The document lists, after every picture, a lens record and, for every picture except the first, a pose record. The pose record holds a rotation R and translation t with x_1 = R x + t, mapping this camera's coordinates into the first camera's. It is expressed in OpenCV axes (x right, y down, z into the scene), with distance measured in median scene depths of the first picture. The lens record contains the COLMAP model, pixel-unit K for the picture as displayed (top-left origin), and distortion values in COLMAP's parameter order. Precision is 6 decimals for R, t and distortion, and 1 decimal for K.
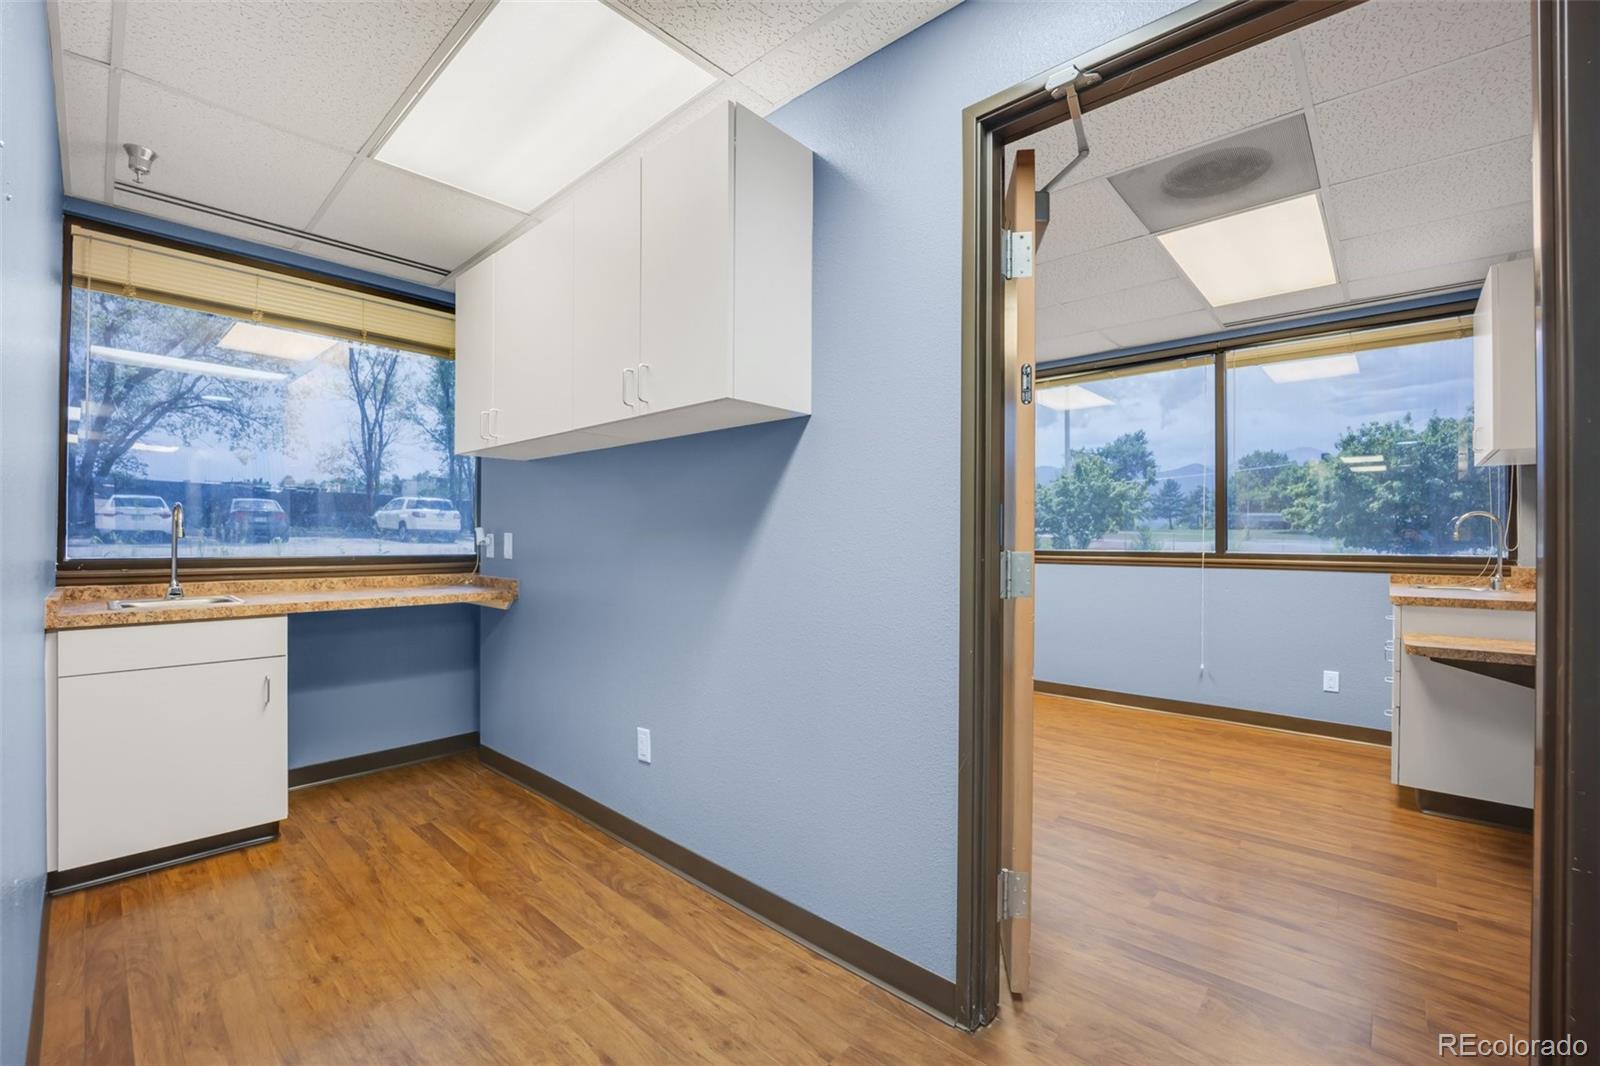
lens RADIAL K [[671.5, 0, 802.5], [0, 671.5, 530.1], [0, 0, 1]] dist [-0.017359, 0.000228]
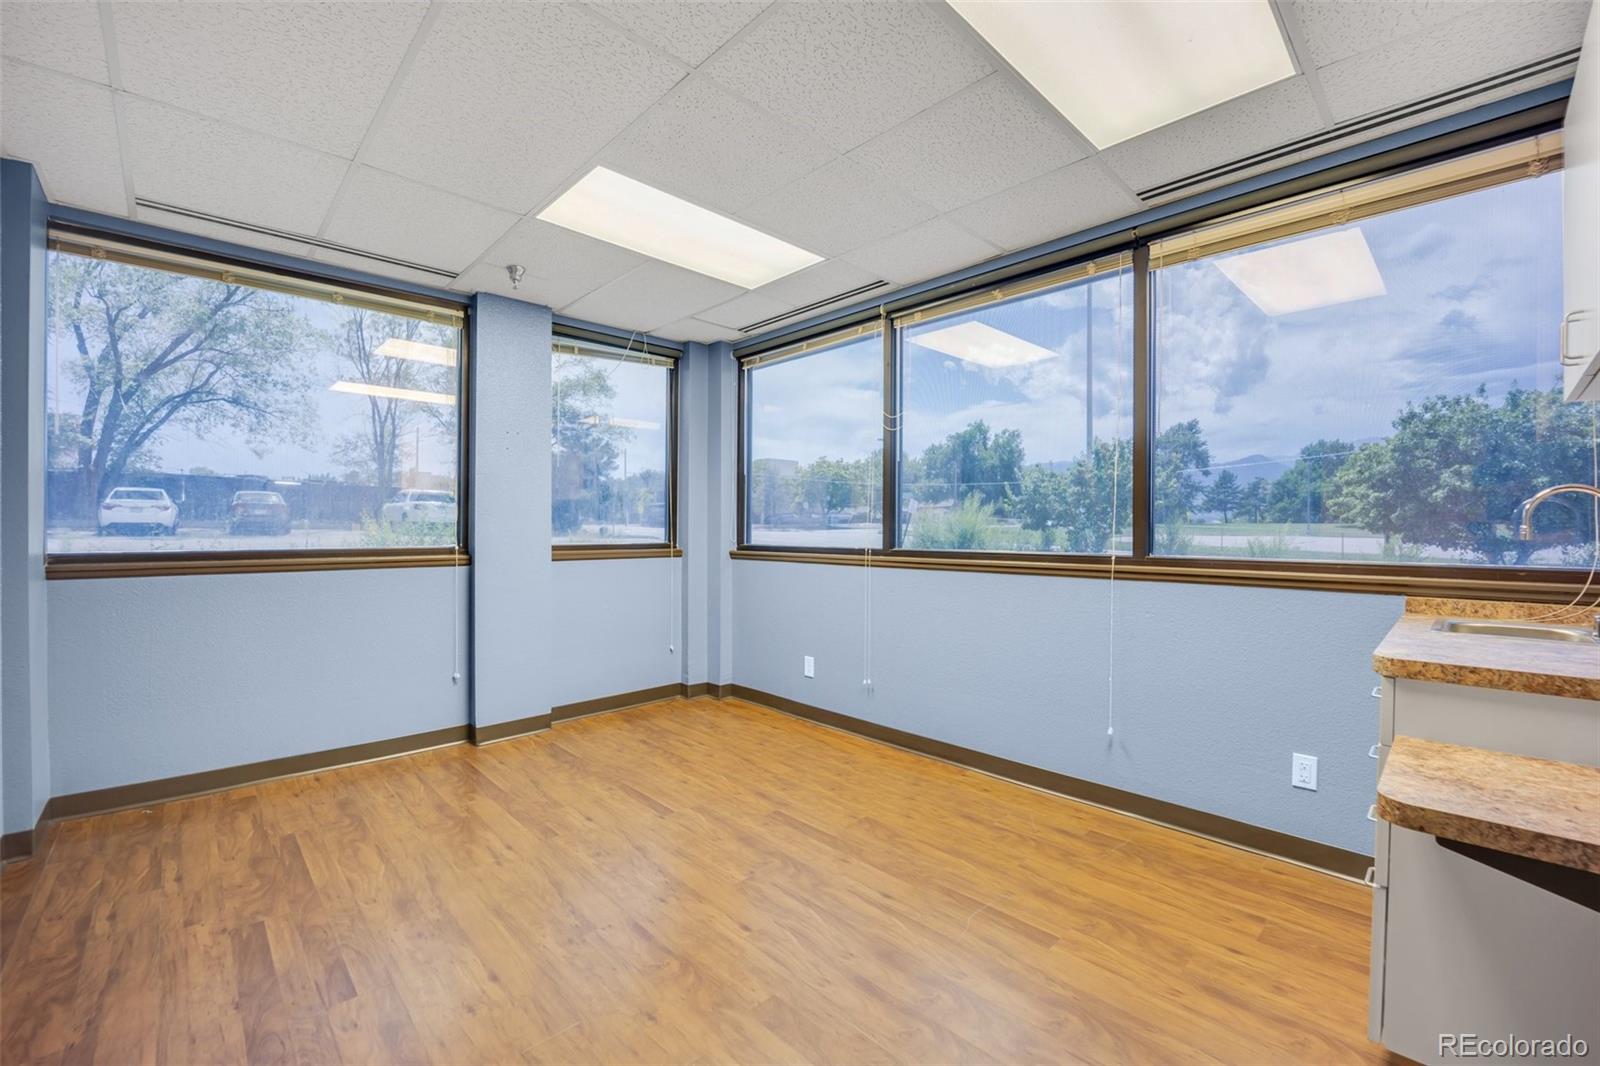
lens RADIAL K [[671.5, 0, 795.2], [0, 671.5, 532.6], [0, 0, 1]] dist [-0.017359, 0.000228]
pose [[0.997544, 0.001984, -0.070016, 0.092766], [-0.000991, 0.999899, 0.014207, 0.000484], [0.070037, -0.014103, 0.997445, 0.090820]]
